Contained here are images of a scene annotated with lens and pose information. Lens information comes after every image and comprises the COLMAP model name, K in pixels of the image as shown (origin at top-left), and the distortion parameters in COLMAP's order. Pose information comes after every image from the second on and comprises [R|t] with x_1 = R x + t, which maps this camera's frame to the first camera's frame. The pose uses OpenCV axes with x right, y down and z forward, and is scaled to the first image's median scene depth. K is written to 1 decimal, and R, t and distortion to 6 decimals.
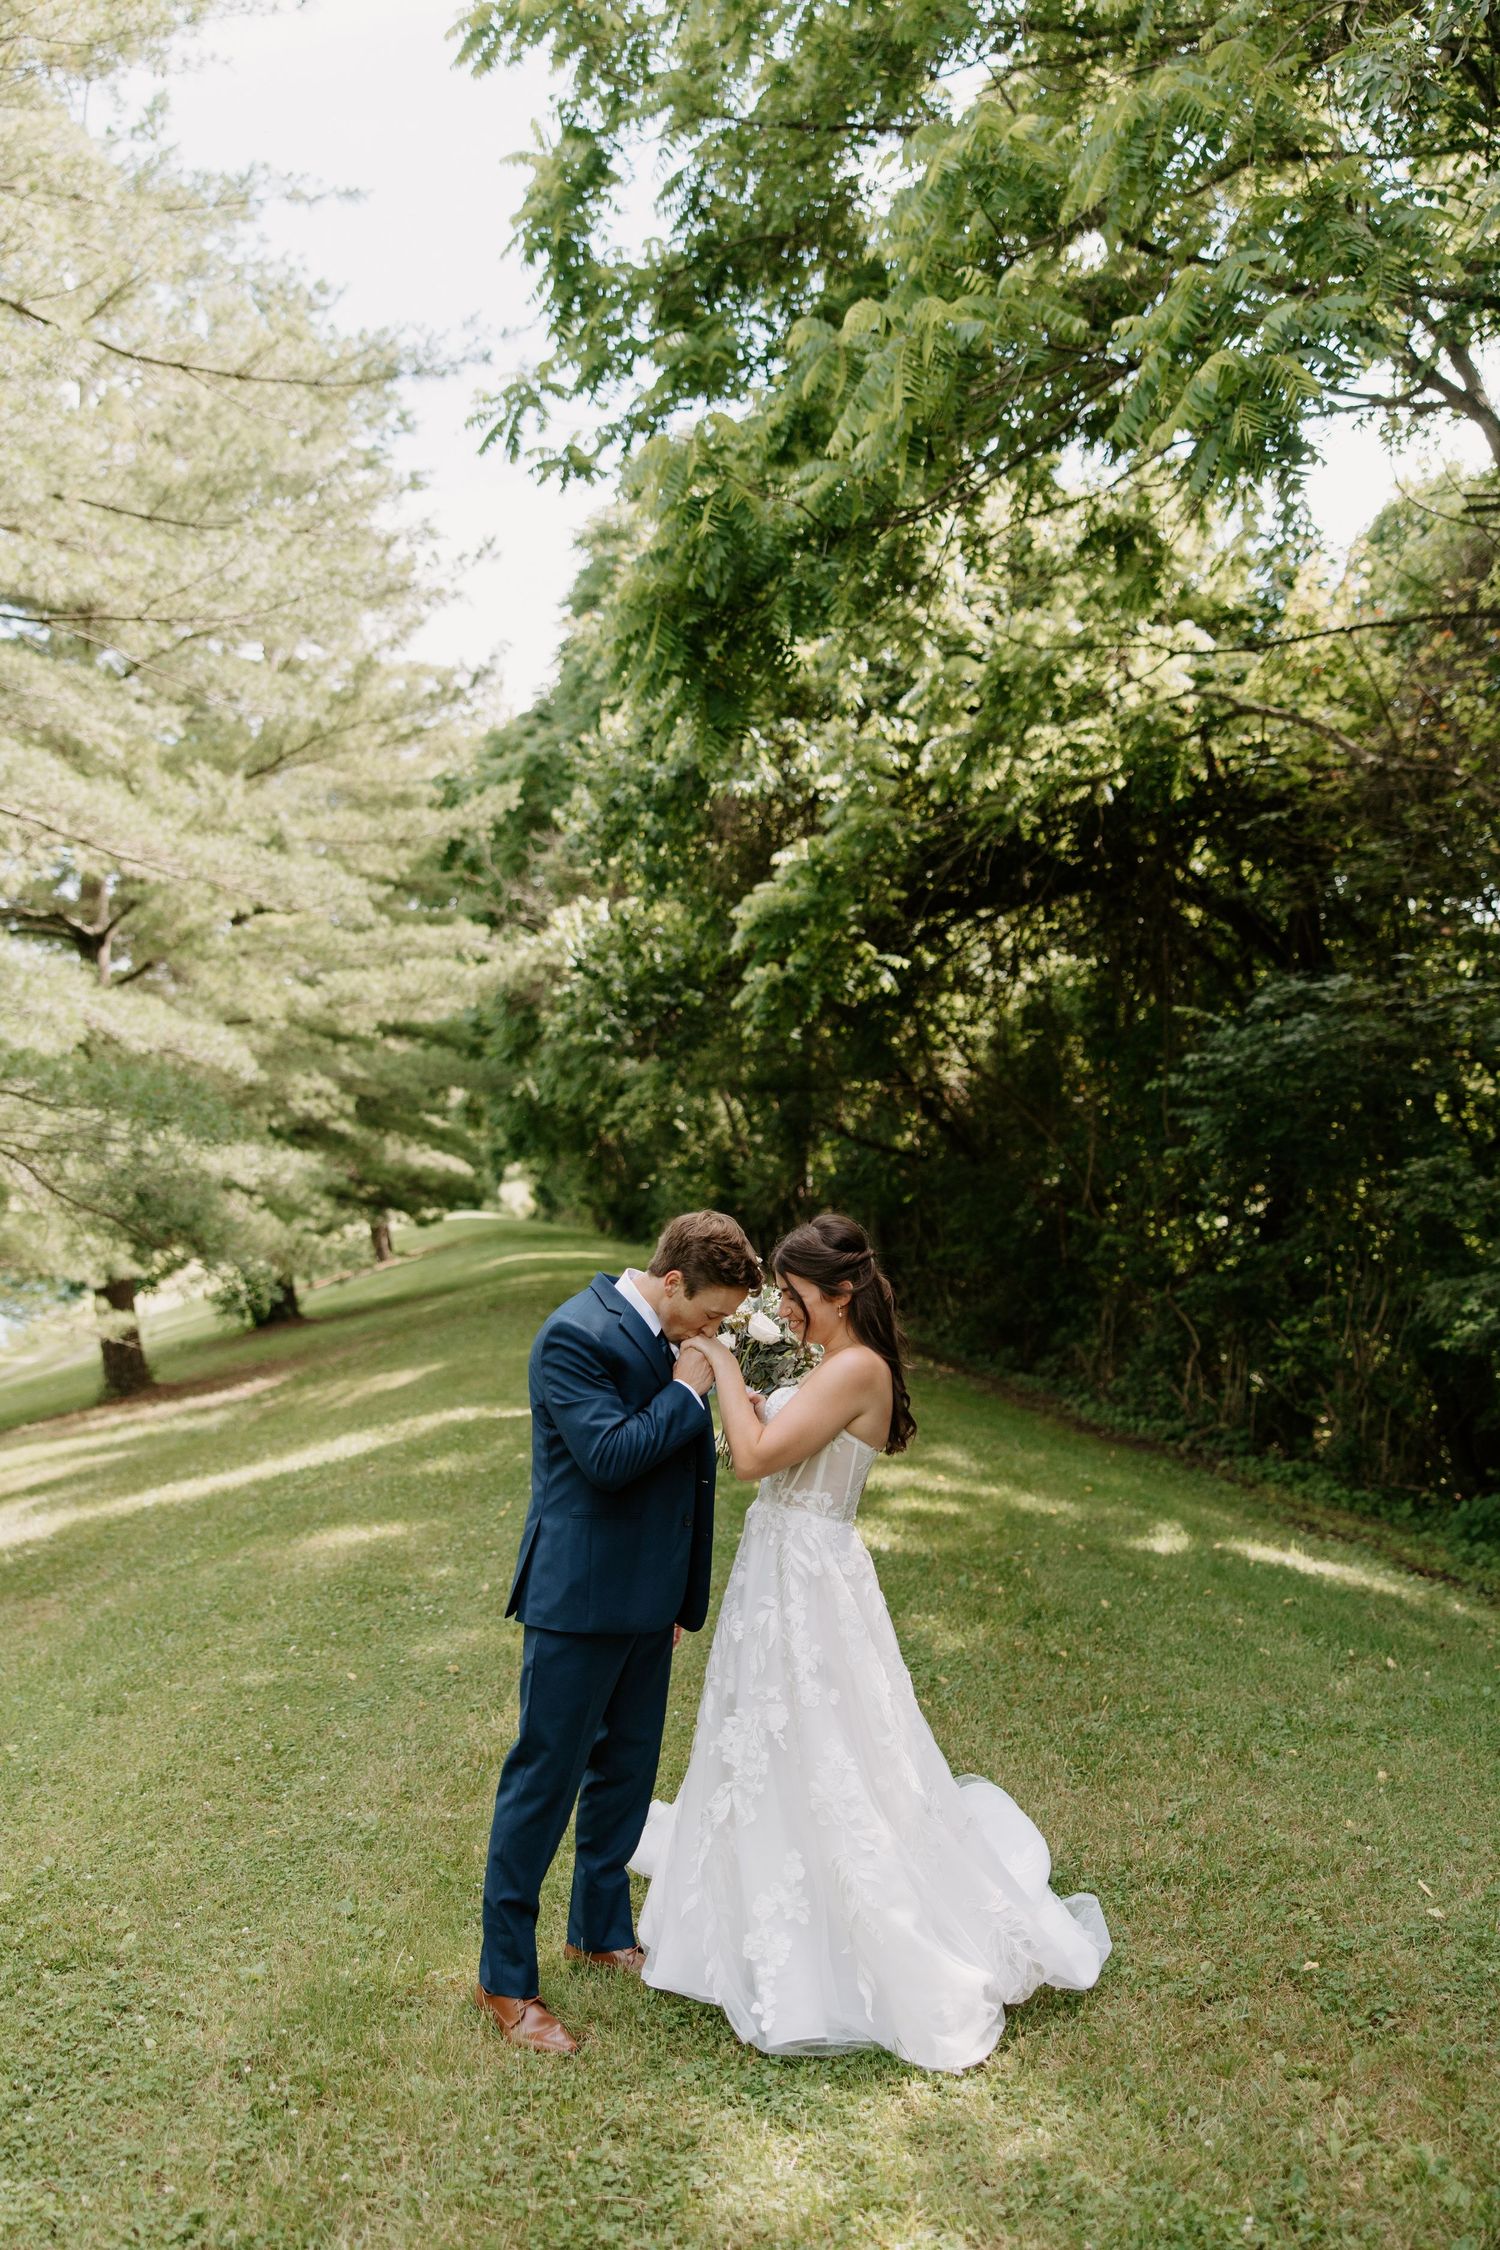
lens RADIAL K [[1994.0, 0, 693.6], [0, 1994.0, 1108.4], [0, 0, 1]] dist [0.001982, 0.009777]
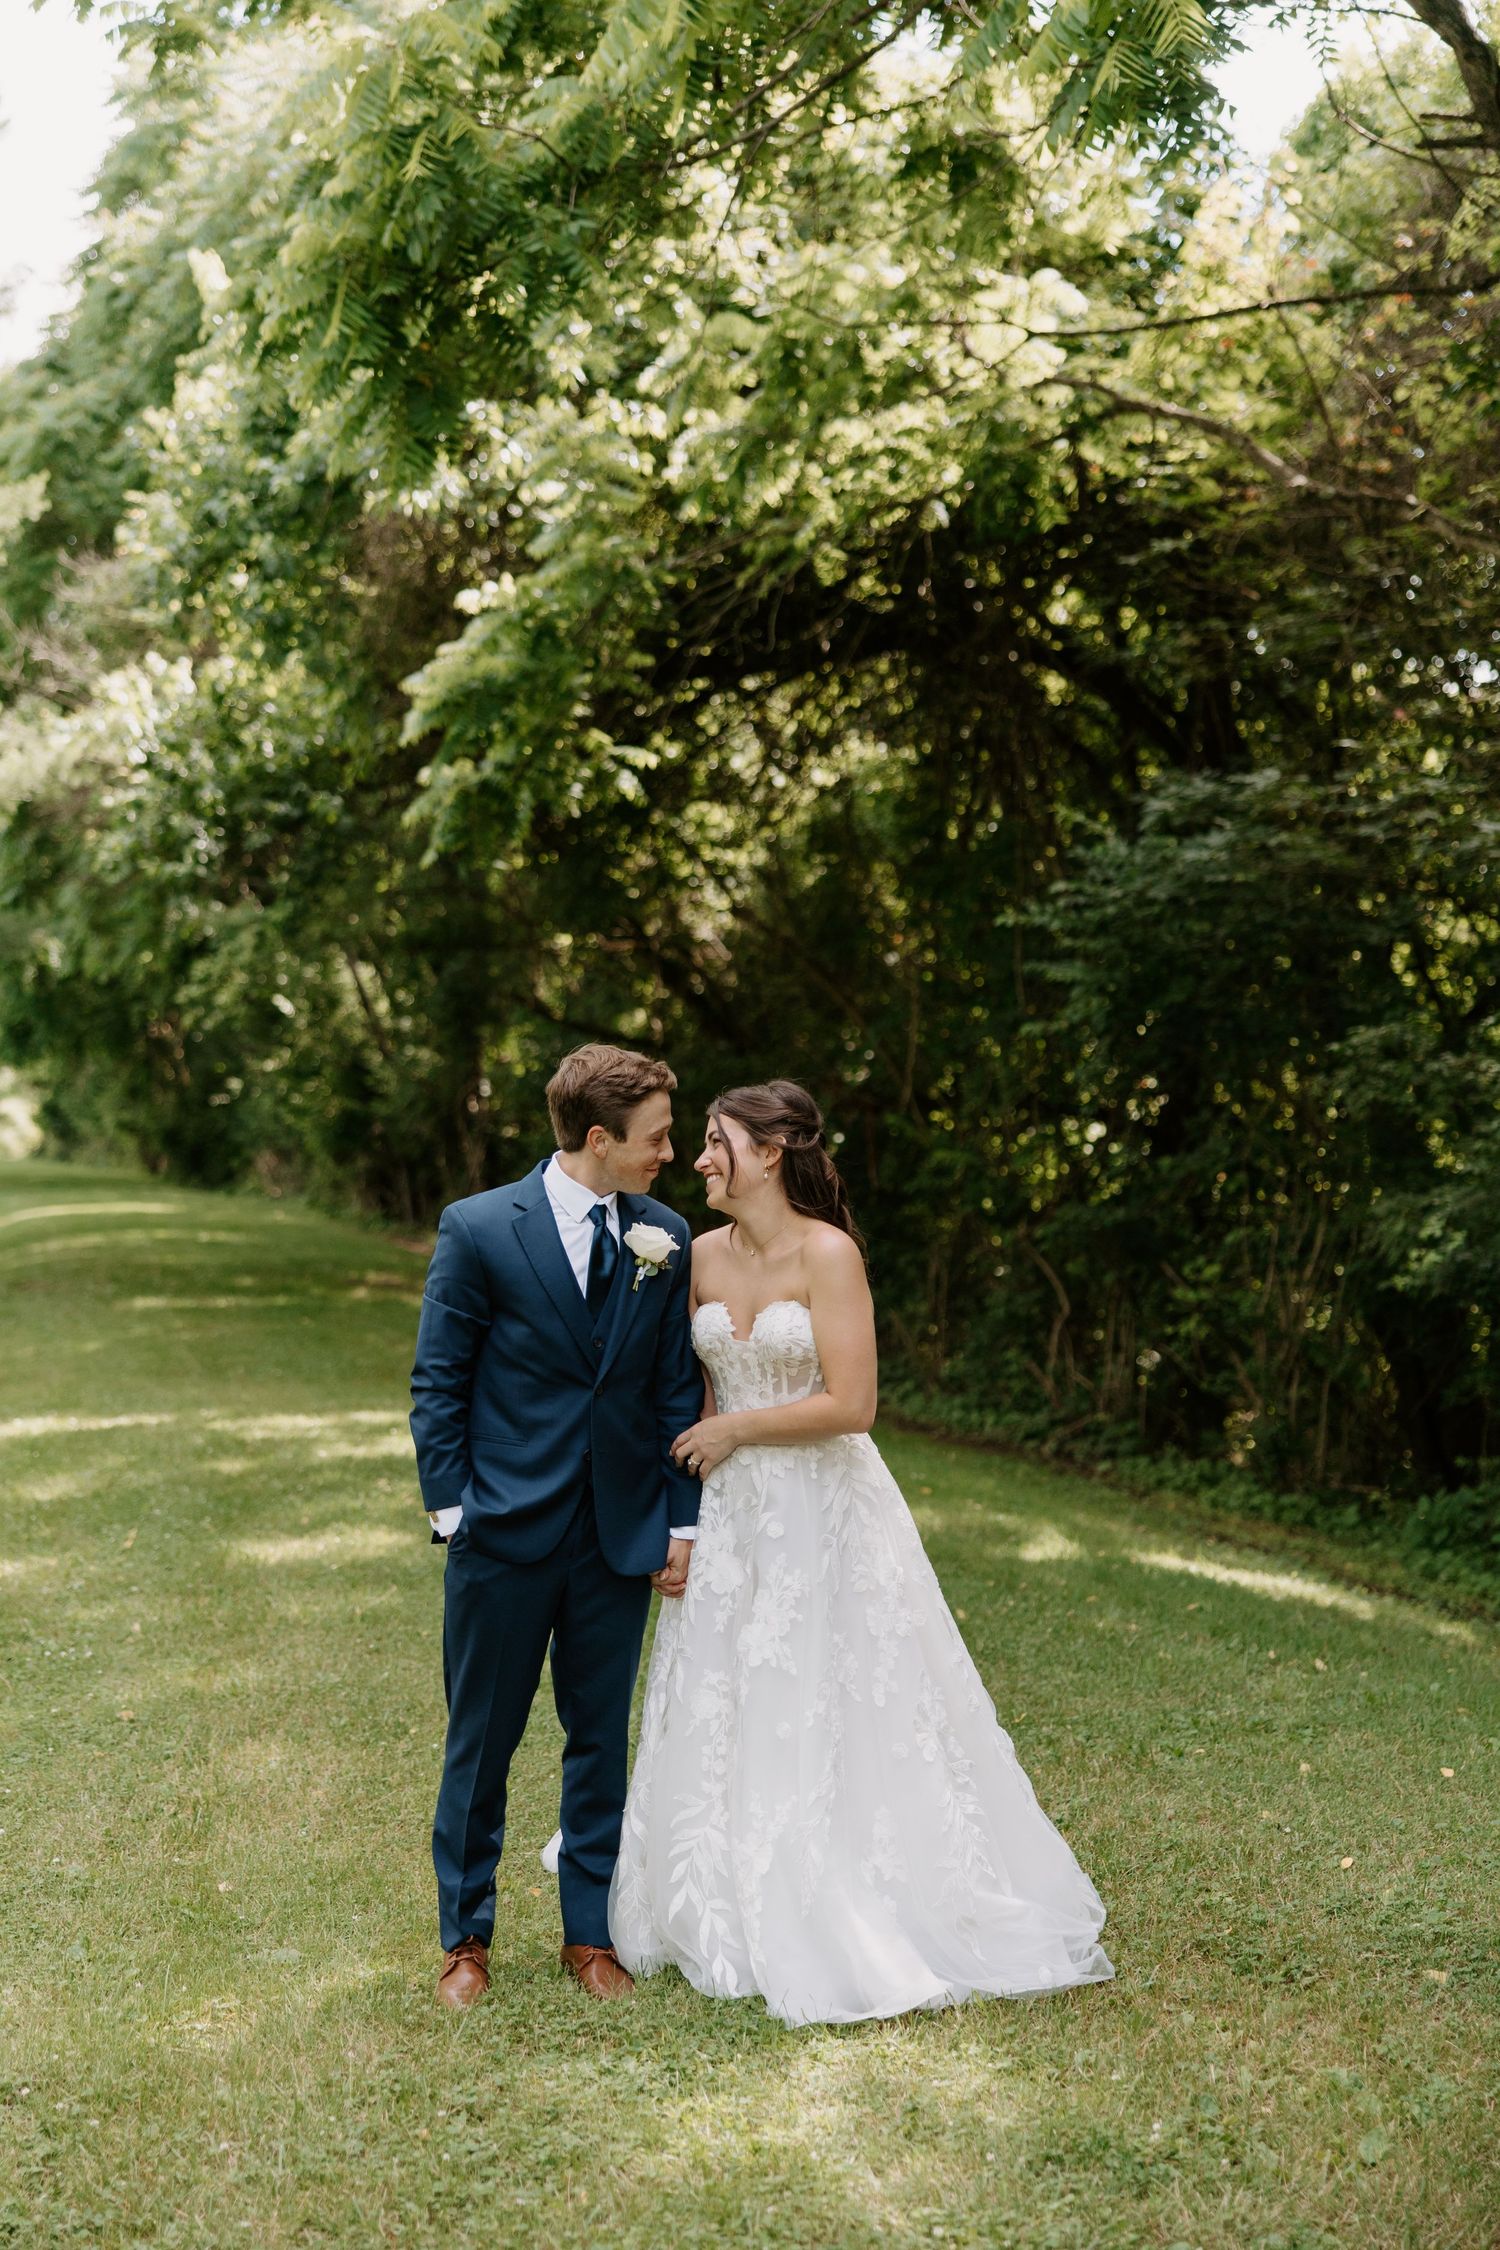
lens RADIAL K [[3091.5, 0, 750.0], [0, 3091.5, 1125.0], [0, 0, 1]] dist [0.006858, 0.013462]
pose [[0.988864, -0.018799, 0.147632, -0.018529], [0.011760, 0.998758, 0.048408, 0.001571], [-0.148358, -0.046132, 0.987857, -0.061169]]
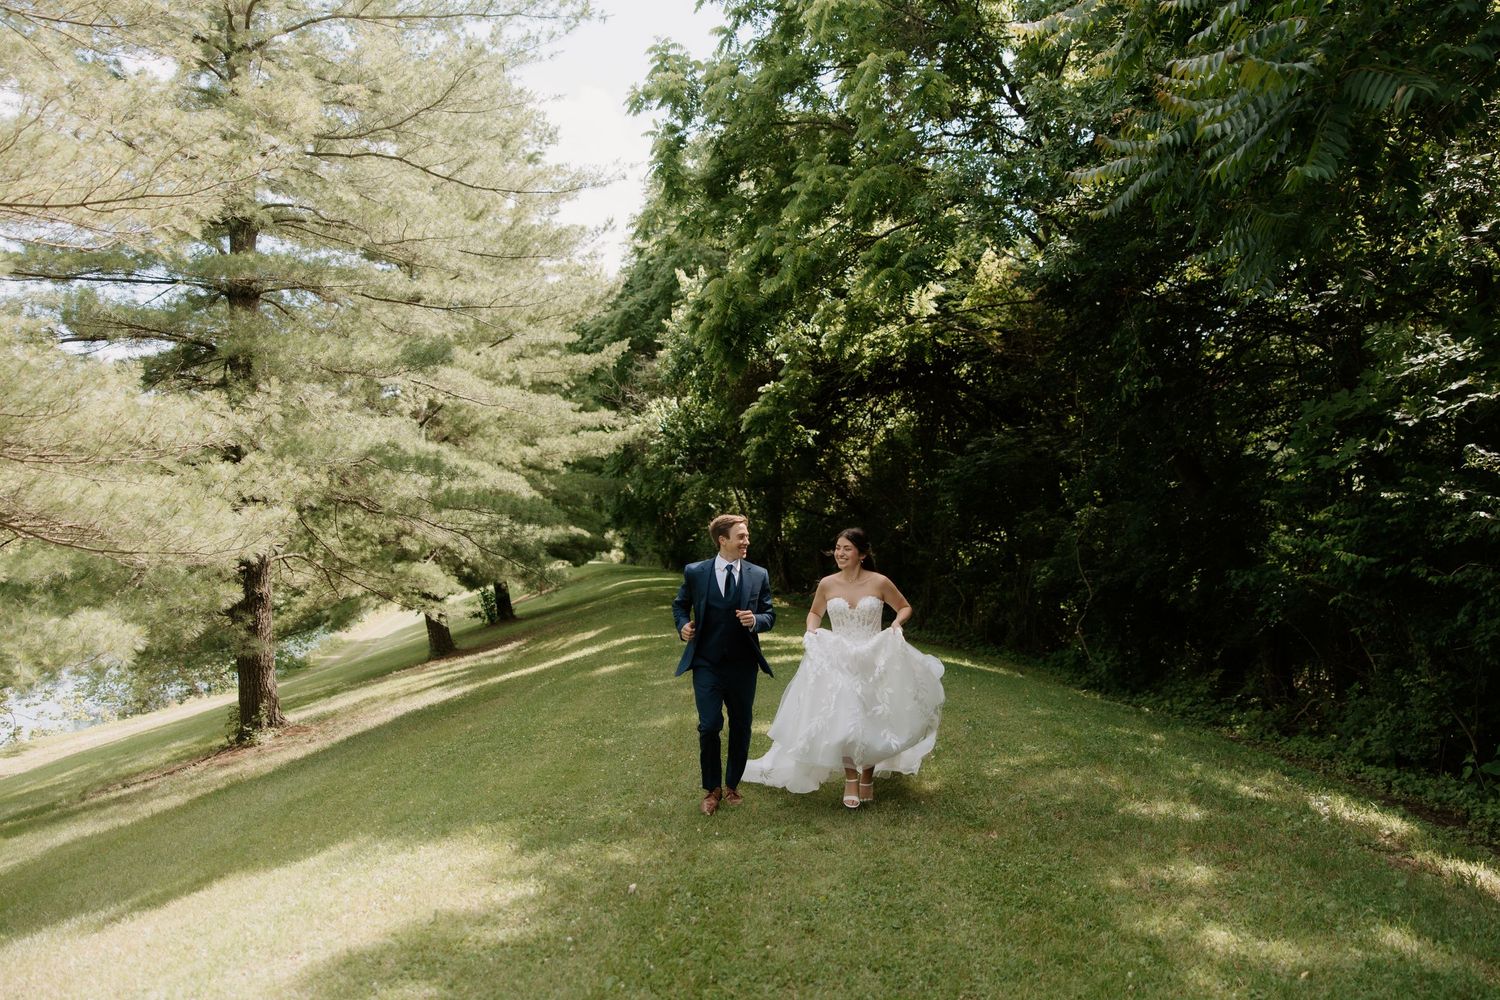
lens RADIAL K [[1214.5, 0, 794.6], [0, 1214.5, 537.0], [0, 0, 1]] dist [-0.350121, -0.000153]
pose [[0.997014, -0.042210, 0.064658, -0.011668], [0.039755, 0.998456, 0.038783, -0.008231], [-0.066195, -0.036097, 0.997154, -0.322498]]
